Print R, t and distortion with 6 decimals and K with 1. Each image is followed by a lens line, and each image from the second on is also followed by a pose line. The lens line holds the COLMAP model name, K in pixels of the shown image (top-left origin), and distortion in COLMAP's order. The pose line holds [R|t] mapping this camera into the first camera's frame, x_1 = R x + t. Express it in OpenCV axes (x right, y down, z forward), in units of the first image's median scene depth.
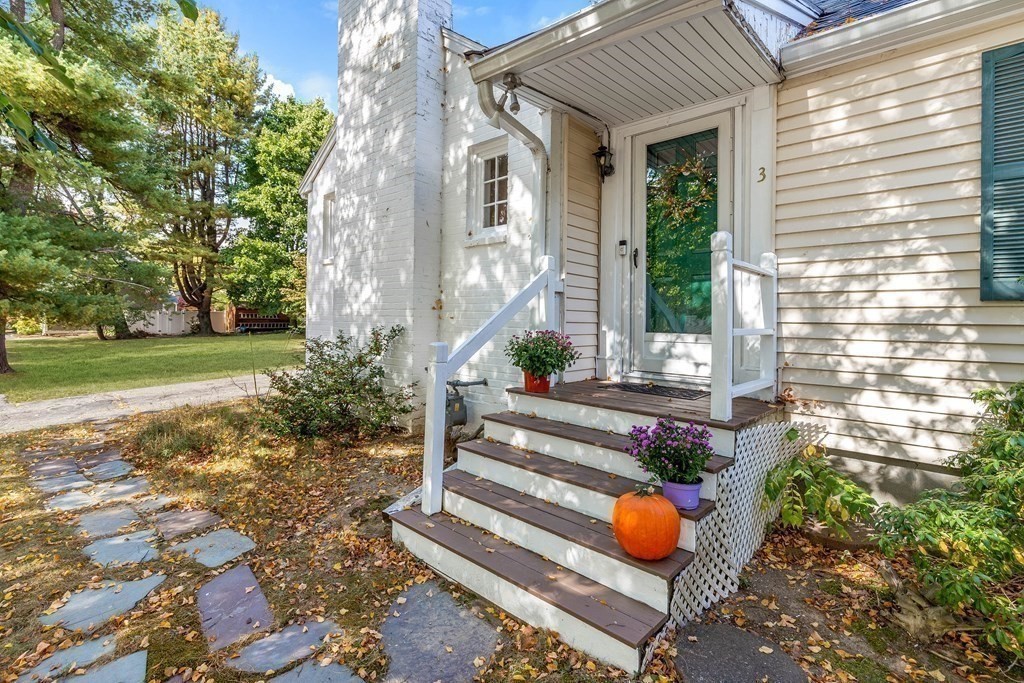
lens RADIAL K [[475.8, 0, 511.1], [0, 475.8, 307.4], [0, 0, 1]] dist [-0.000556, -0.000214]
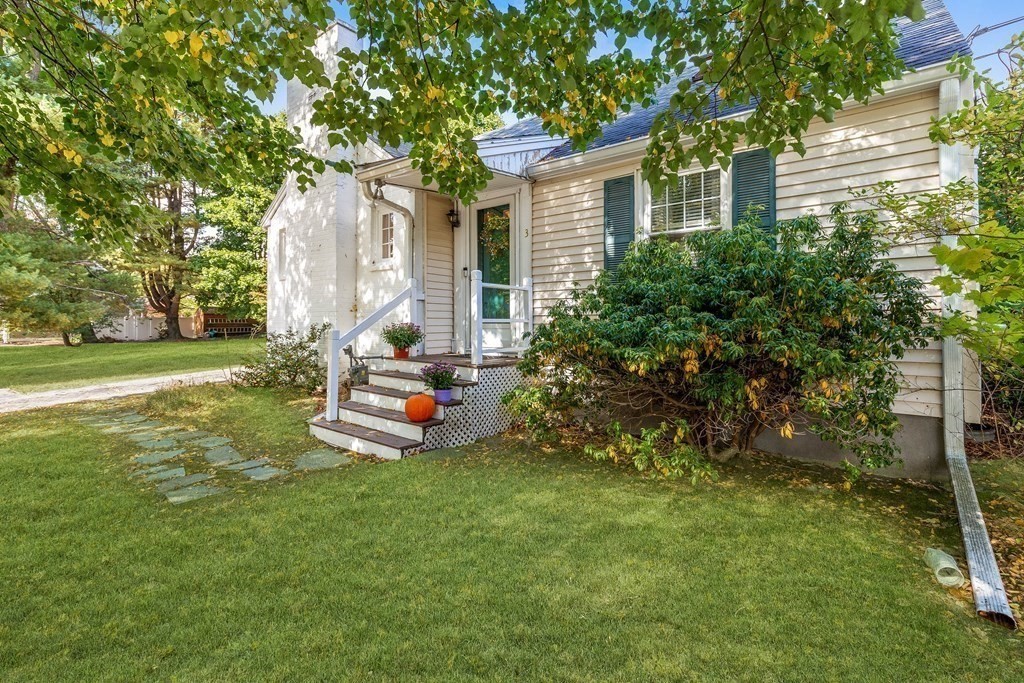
lens RADIAL K [[477.2, 0, 529.2], [0, 477.2, 307.3], [0, 0, 1]] dist [-0.002228, -0.000669]
pose [[0.996830, -0.012983, 0.078491, 0.052530], [0.013275, 0.999907, -0.003194, 0.000560], [-0.078442, 0.004226, 0.996910, -0.104787]]
